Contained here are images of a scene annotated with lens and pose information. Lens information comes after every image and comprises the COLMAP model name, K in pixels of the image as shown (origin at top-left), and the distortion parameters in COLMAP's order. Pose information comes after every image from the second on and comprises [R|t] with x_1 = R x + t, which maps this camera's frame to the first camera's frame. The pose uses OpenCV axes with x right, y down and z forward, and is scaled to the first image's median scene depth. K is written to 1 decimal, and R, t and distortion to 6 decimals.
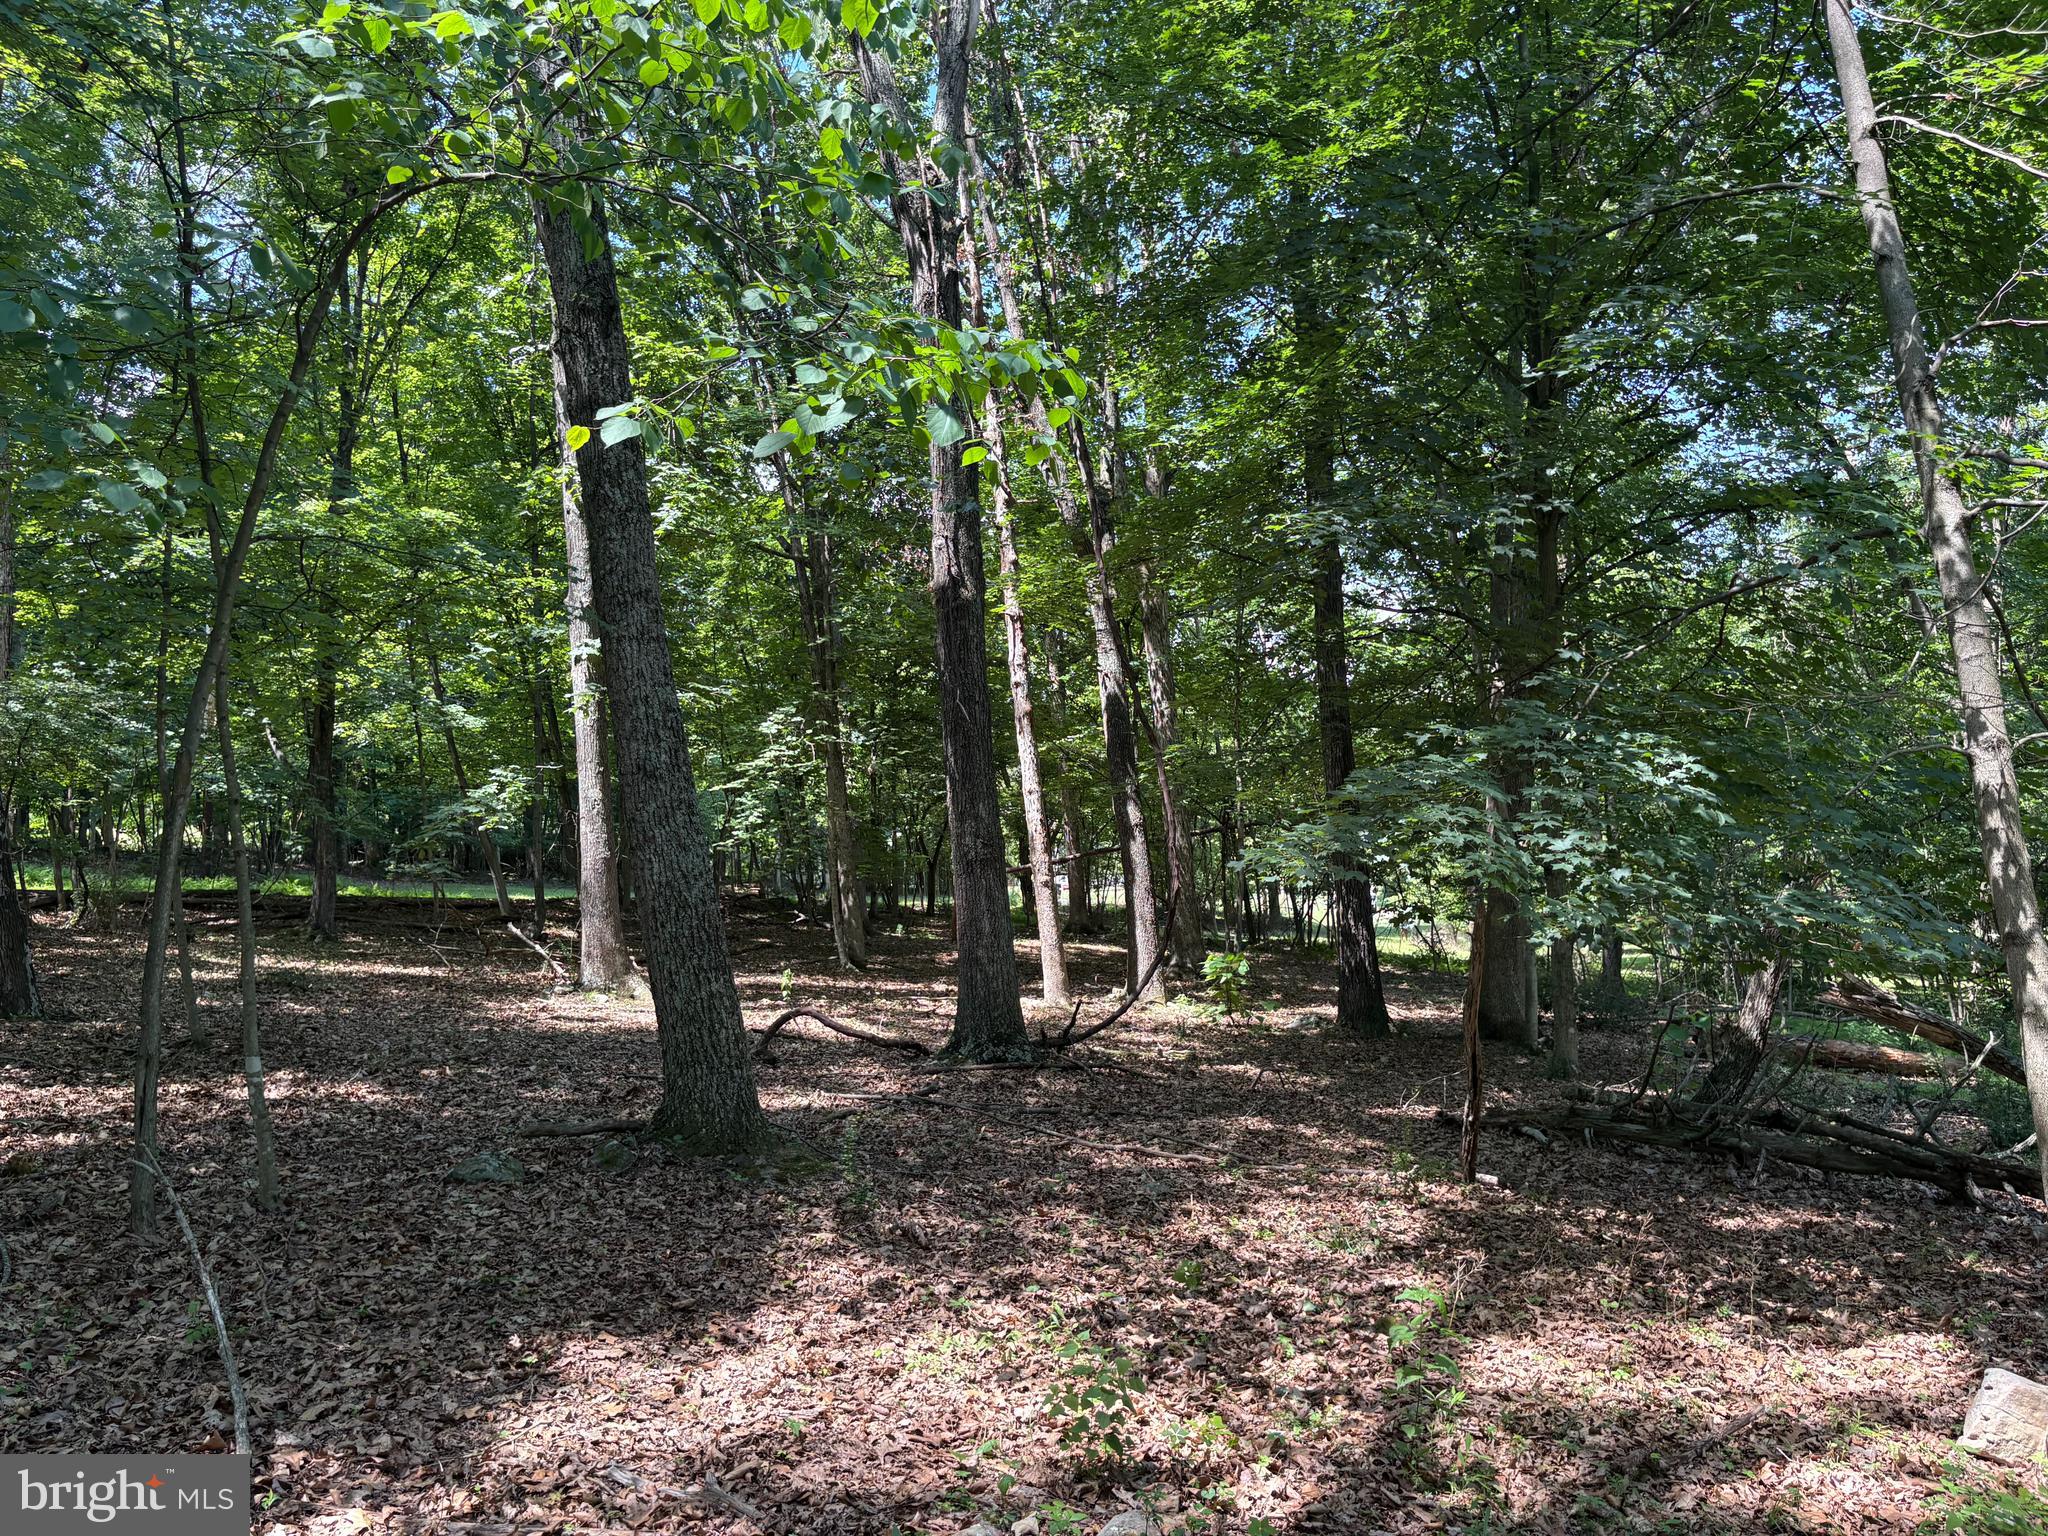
lens RADIAL K [[1410.7, 0, 1022.6], [0, 1410.7, 756.2], [0, 0, 1]] dist [0.029604, -0.053850]
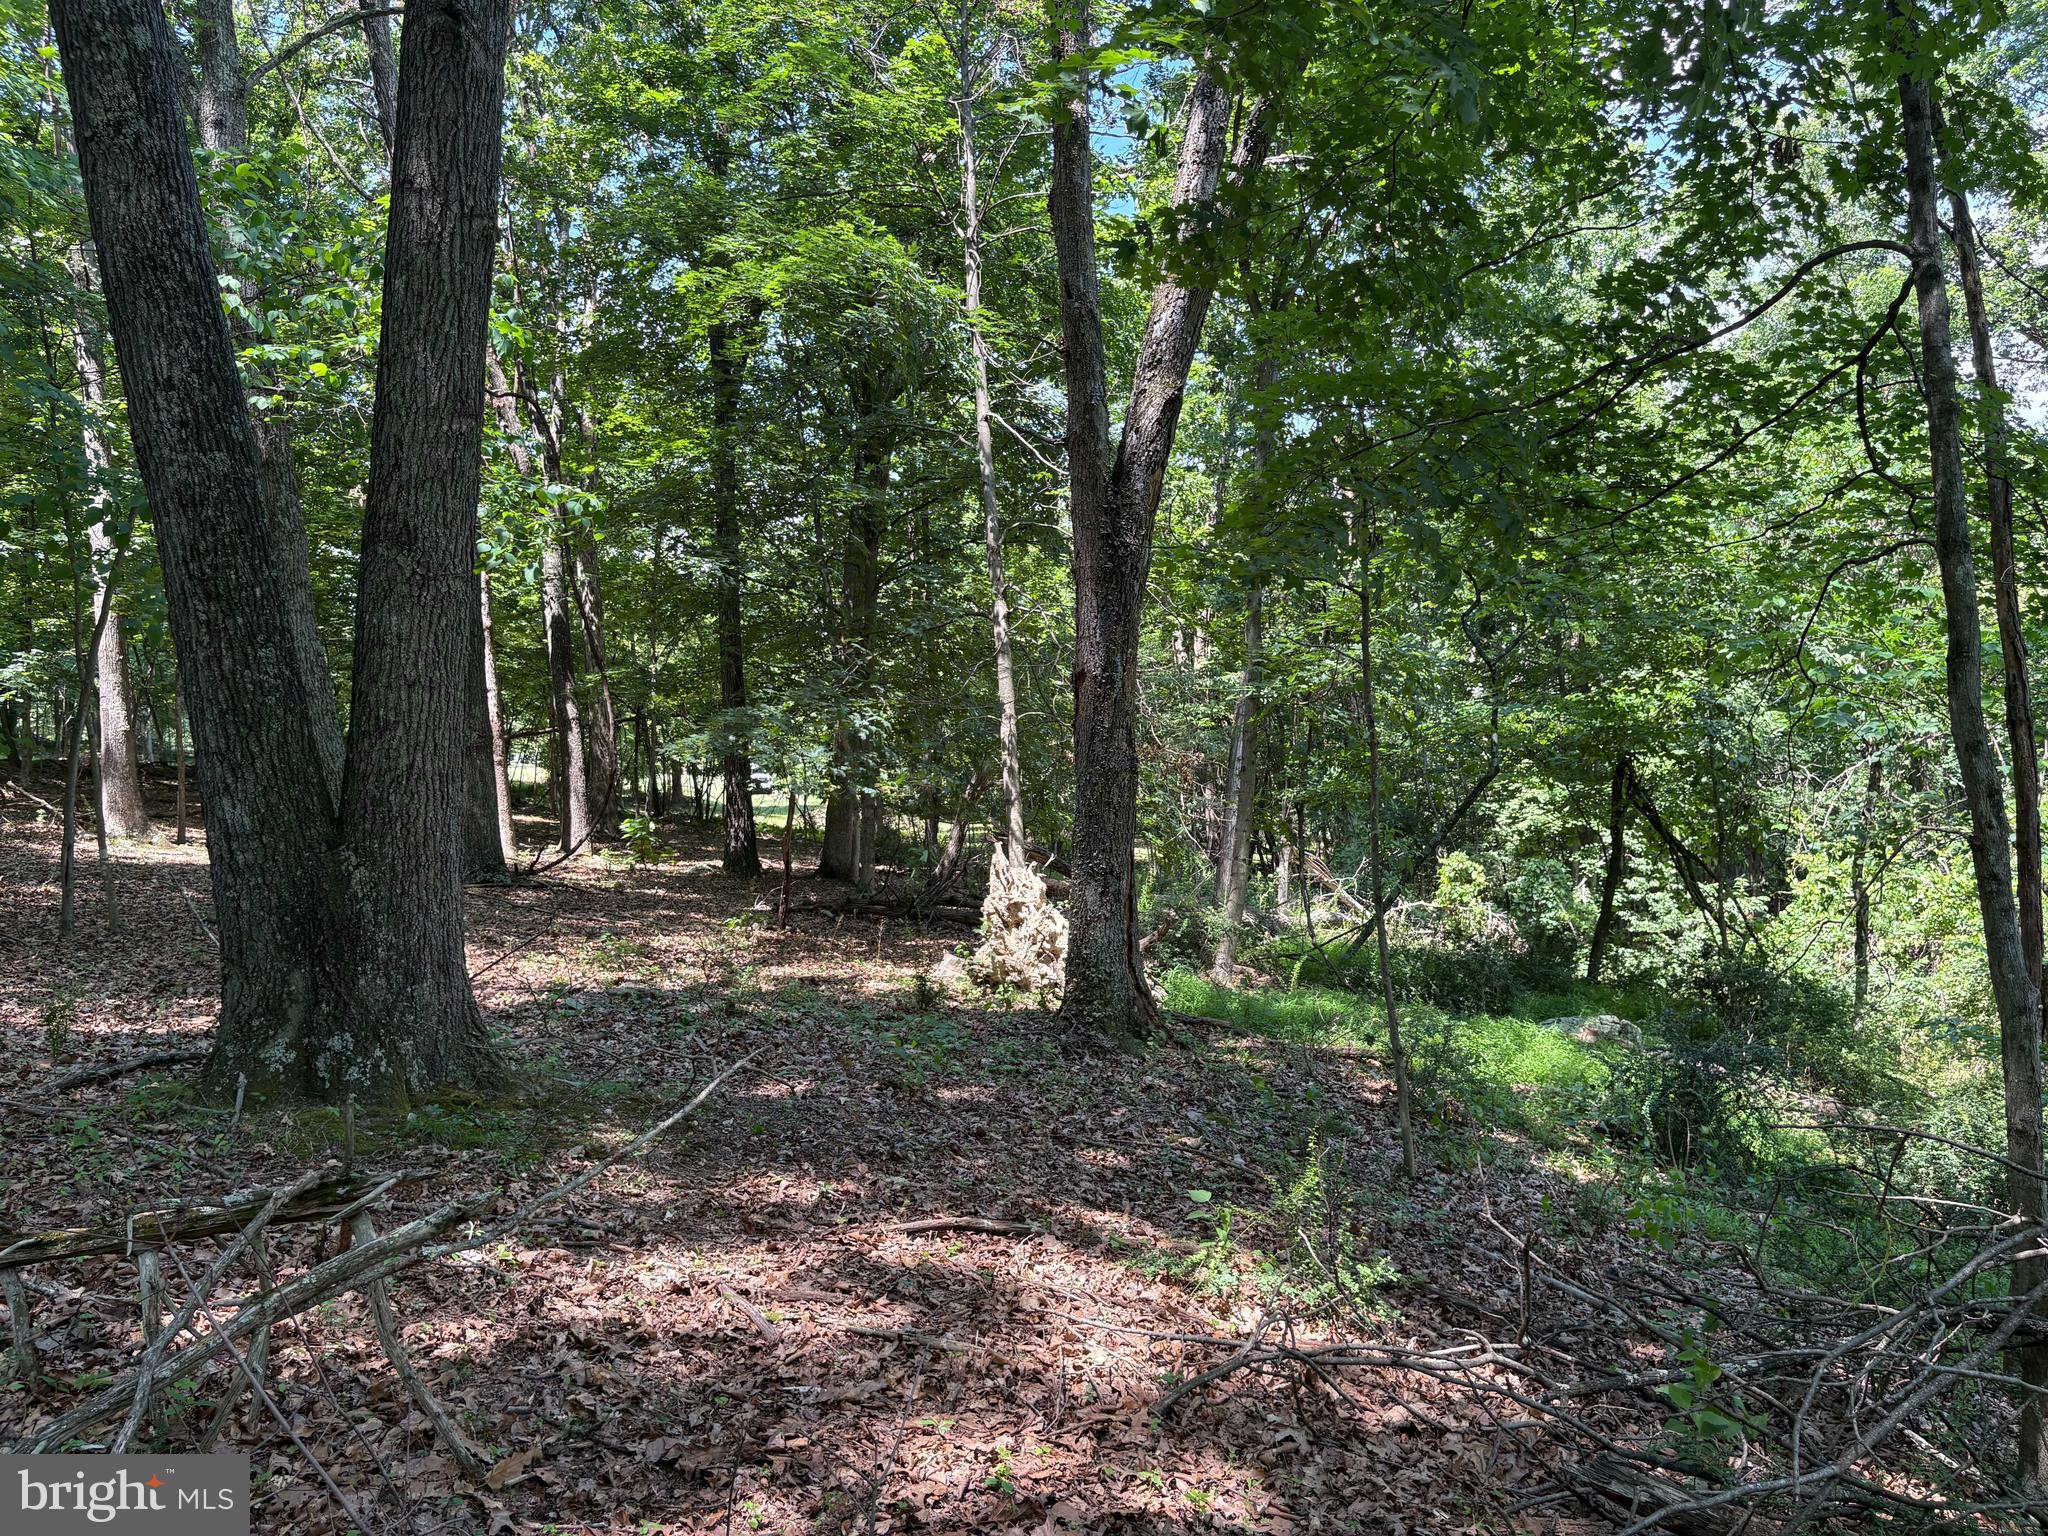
lens RADIAL K [[1410.7, 0, 1022.6], [0, 1410.7, 756.2], [0, 0, 1]] dist [0.029604, -0.053850]
pose [[0.914478, 0.030921, 0.403453, -0.065701], [-0.064339, 0.995502, 0.069536, -0.034810], [-0.399488, -0.089547, 0.912354, -0.353255]]
